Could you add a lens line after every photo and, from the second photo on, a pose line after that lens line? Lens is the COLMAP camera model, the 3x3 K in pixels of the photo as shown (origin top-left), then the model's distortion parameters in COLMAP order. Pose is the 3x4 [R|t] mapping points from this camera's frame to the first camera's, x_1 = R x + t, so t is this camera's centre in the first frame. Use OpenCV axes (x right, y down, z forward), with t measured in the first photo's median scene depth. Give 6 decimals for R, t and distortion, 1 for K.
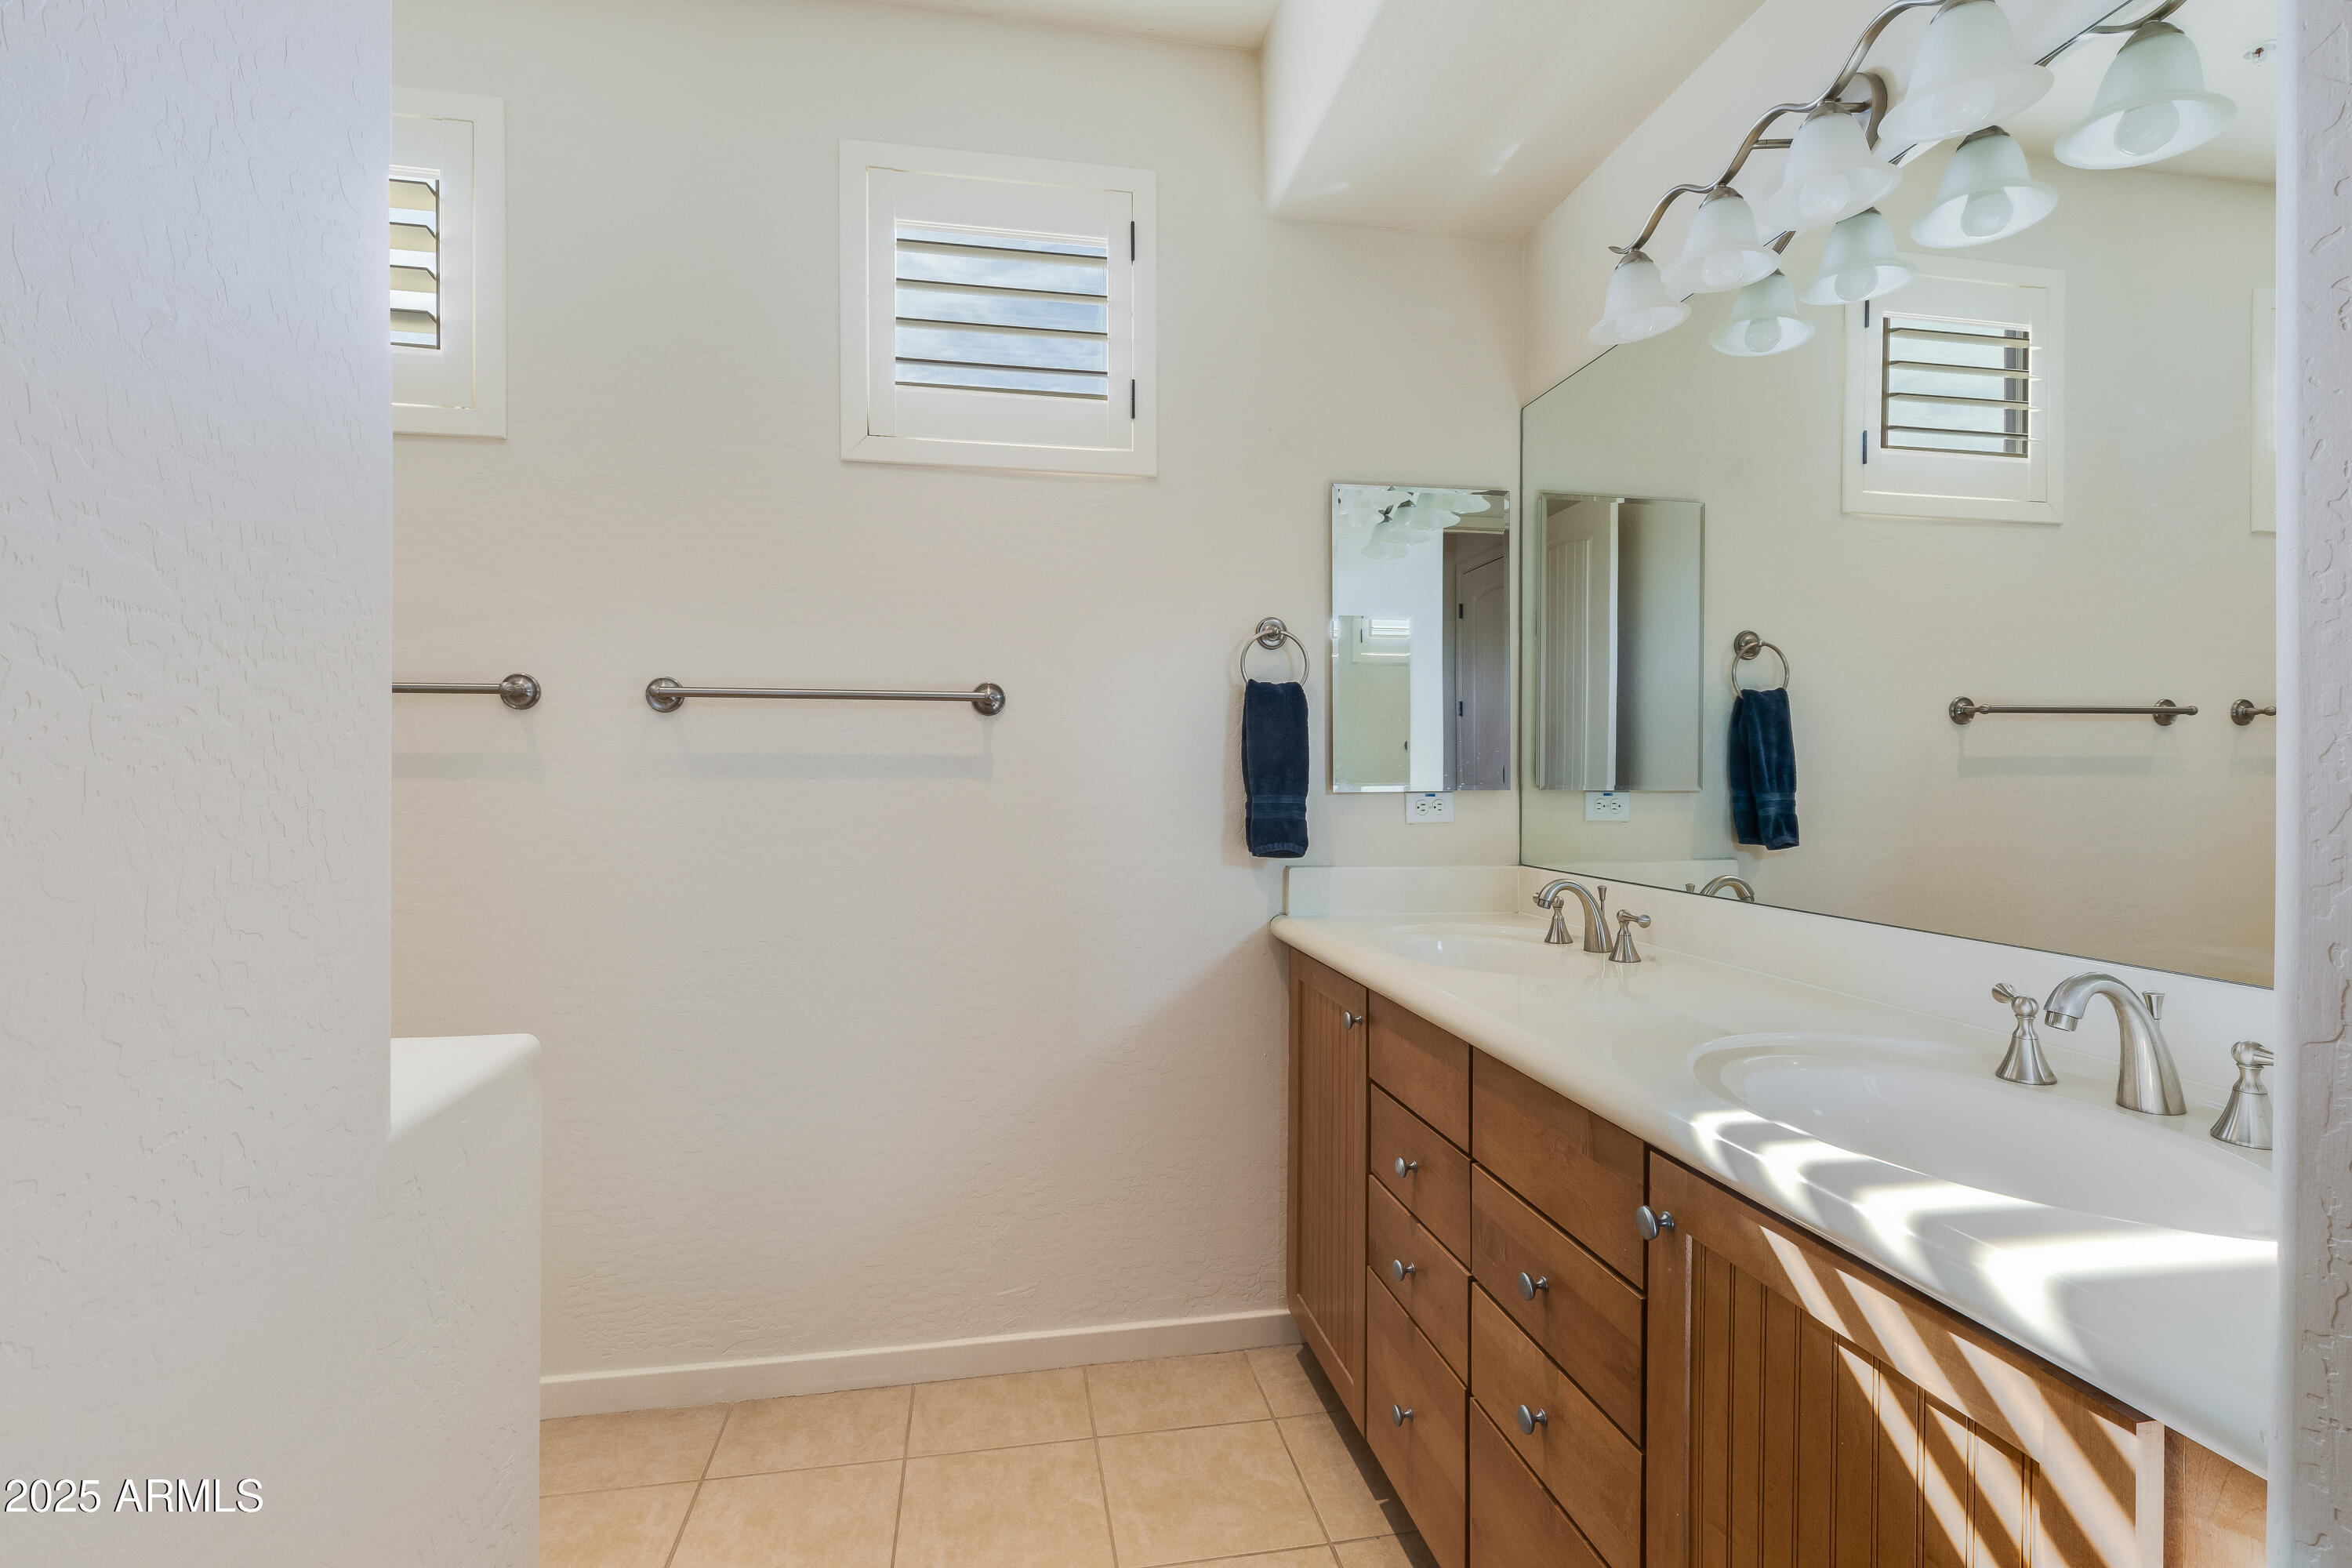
lens RADIAL K [[1066.2, 0, 1181.2], [0, 1066.2, 813.3], [0, 0, 1]] dist [0.008397, -0.000001]
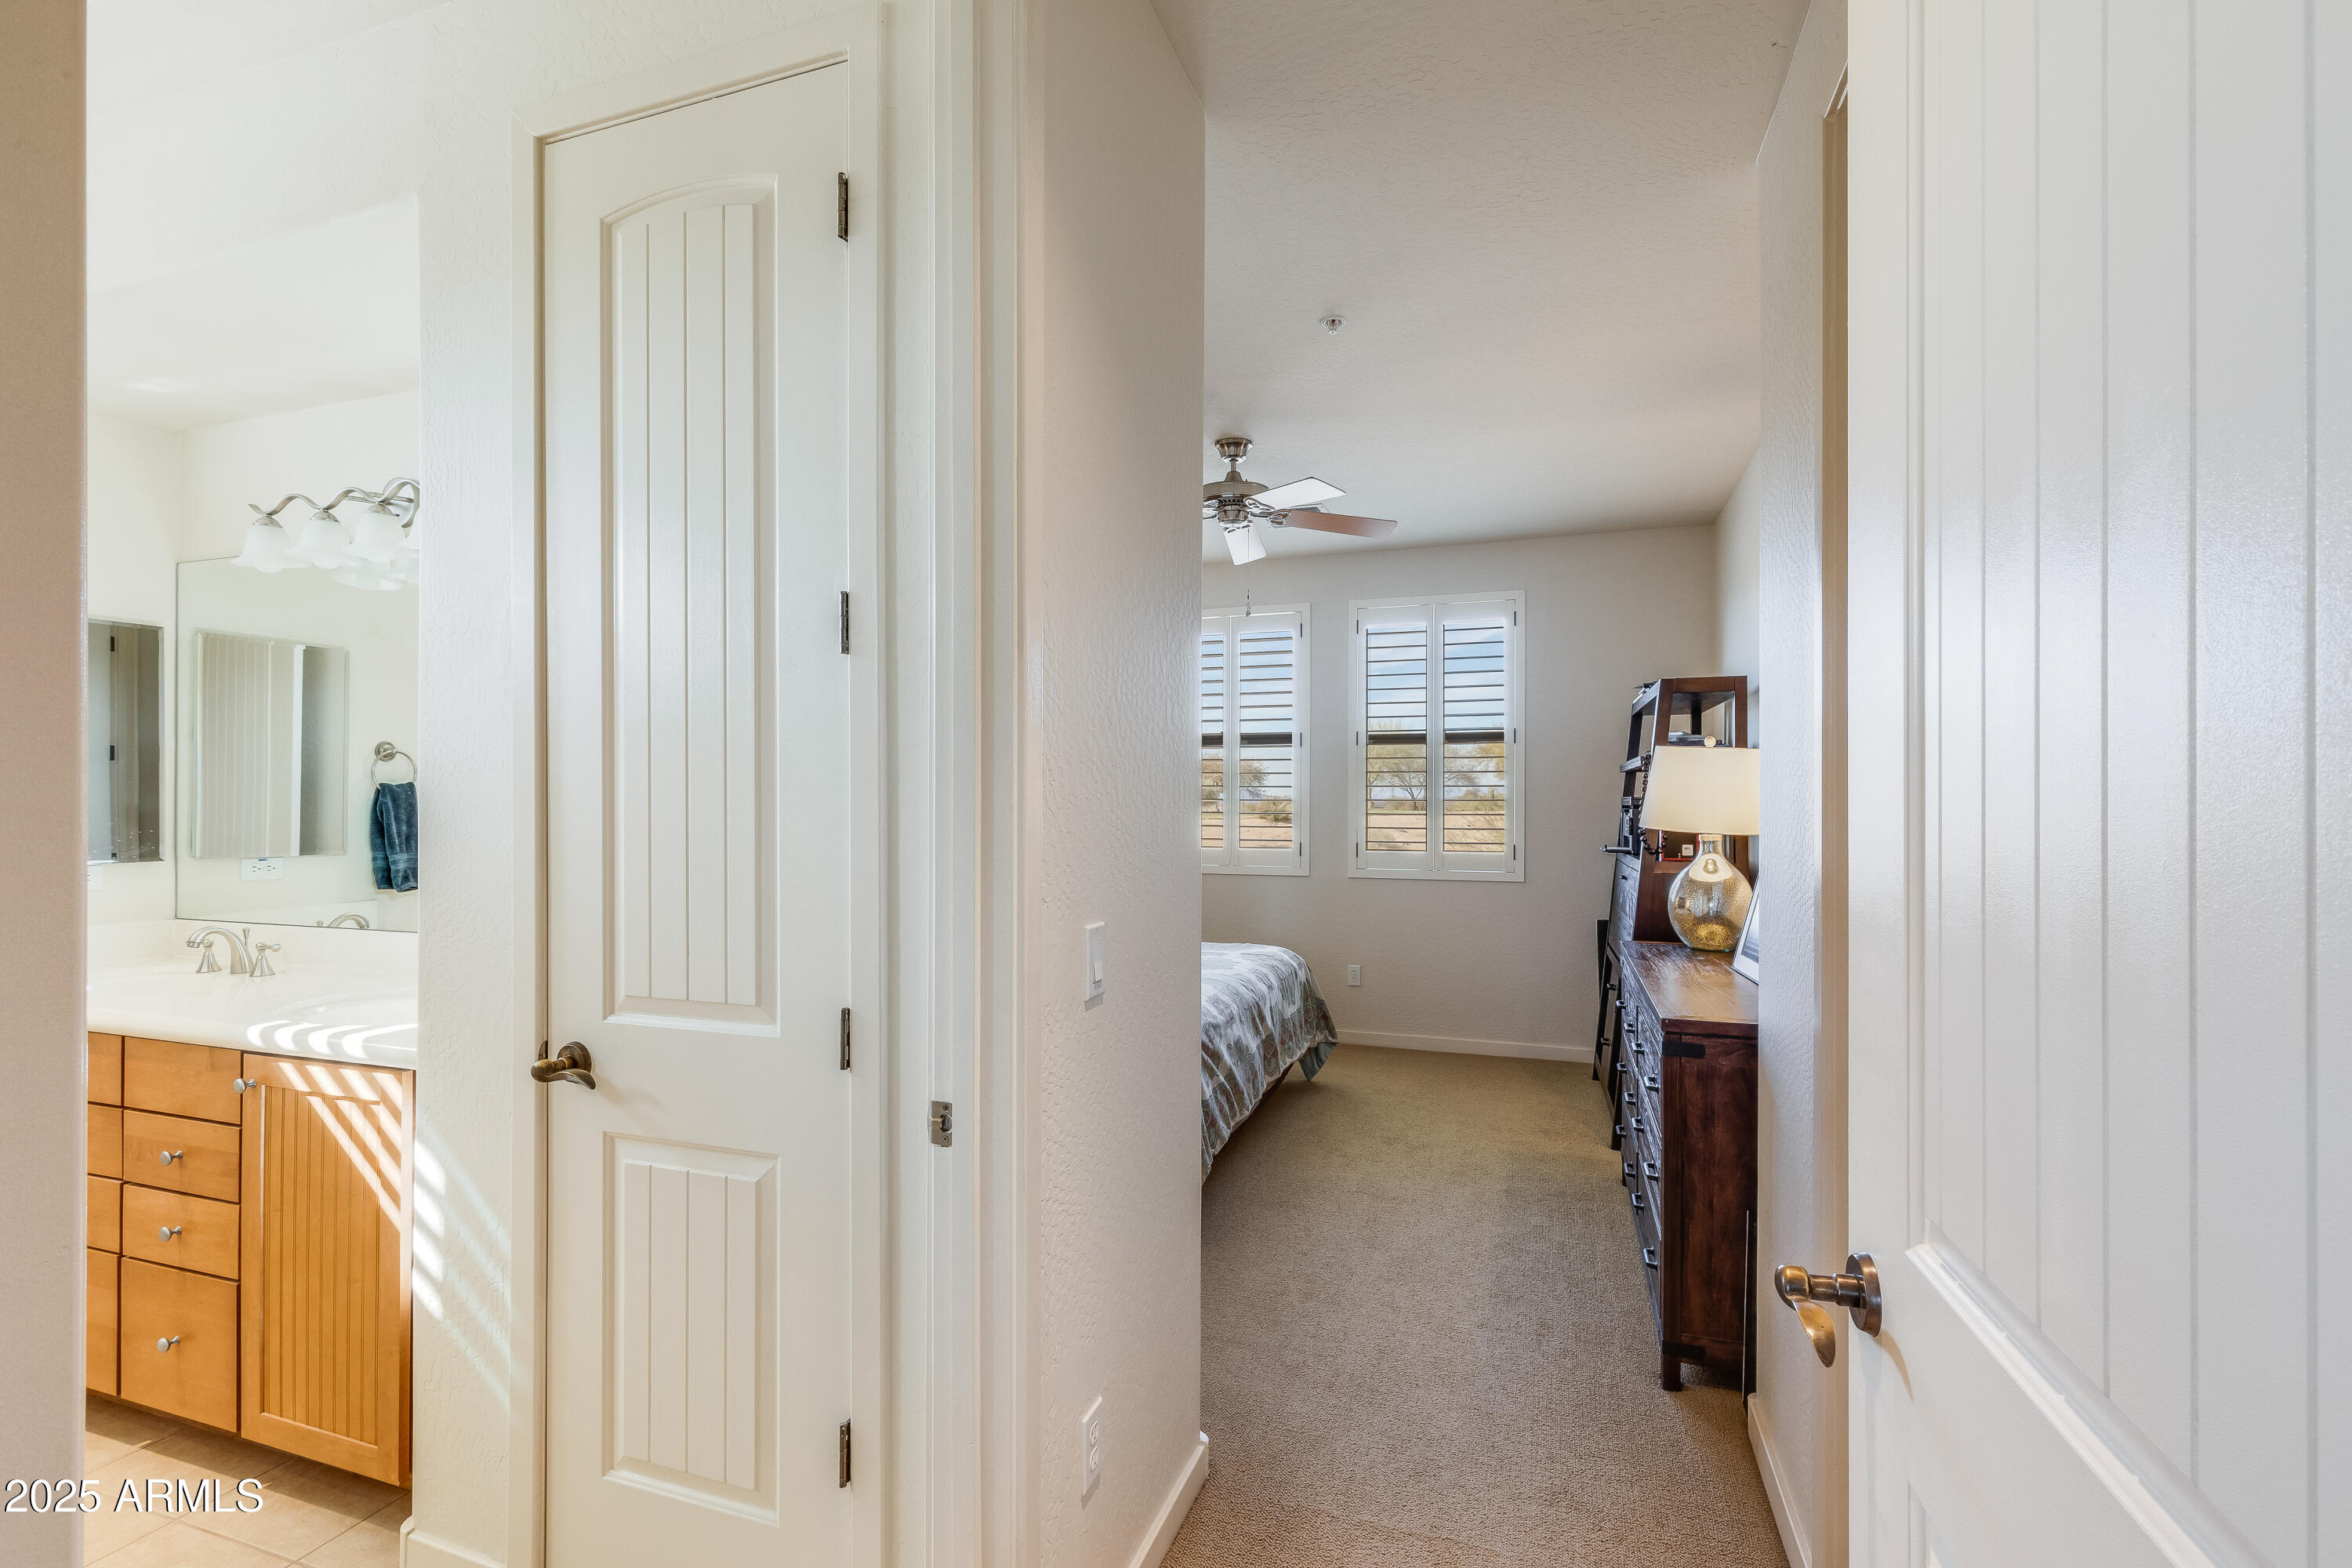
lens RADIAL K [[1051.1, 0, 1181.5], [0, 1051.1, 797.7], [0, 0, 1]] dist [0.002425, 0.000667]
pose [[0.499801, 0.005103, 0.866125, -0.209077], [0.020167, 0.999643, -0.017528, -0.057604], [-0.865905, 0.026228, 0.499520, -0.801204]]
